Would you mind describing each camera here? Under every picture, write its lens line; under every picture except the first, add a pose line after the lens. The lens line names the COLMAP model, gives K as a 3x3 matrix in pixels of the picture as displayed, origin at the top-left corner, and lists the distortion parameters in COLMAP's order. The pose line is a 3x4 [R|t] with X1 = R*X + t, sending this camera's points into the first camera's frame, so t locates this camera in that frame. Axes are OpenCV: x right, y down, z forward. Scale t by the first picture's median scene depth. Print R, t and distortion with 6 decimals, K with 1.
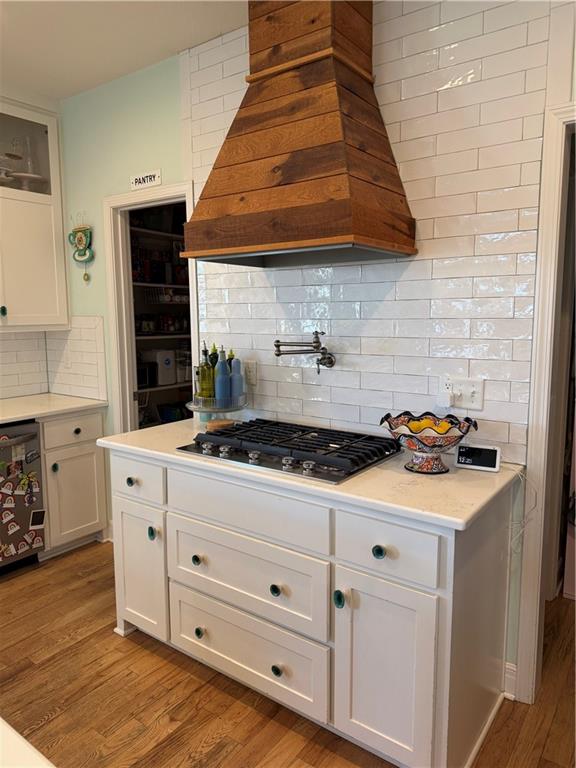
lens RADIAL K [[532.4, 0, 290.2], [0, 532.4, 376.3], [0, 0, 1]] dist [0.122461, -0.162399]
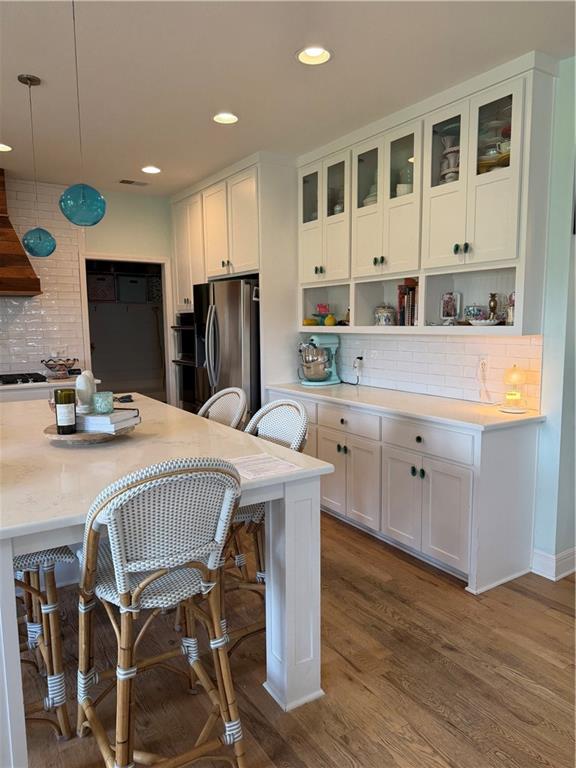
lens RADIAL K [[532.4, 0, 290.2], [0, 532.4, 376.3], [0, 0, 1]] dist [0.122461, -0.162399]
pose [[0.362998, -0.094943, 0.926940, -1.595286], [0.116362, 0.991627, 0.056001, 0.125583], [-0.924496, 0.087533, 0.371006, -0.921490]]
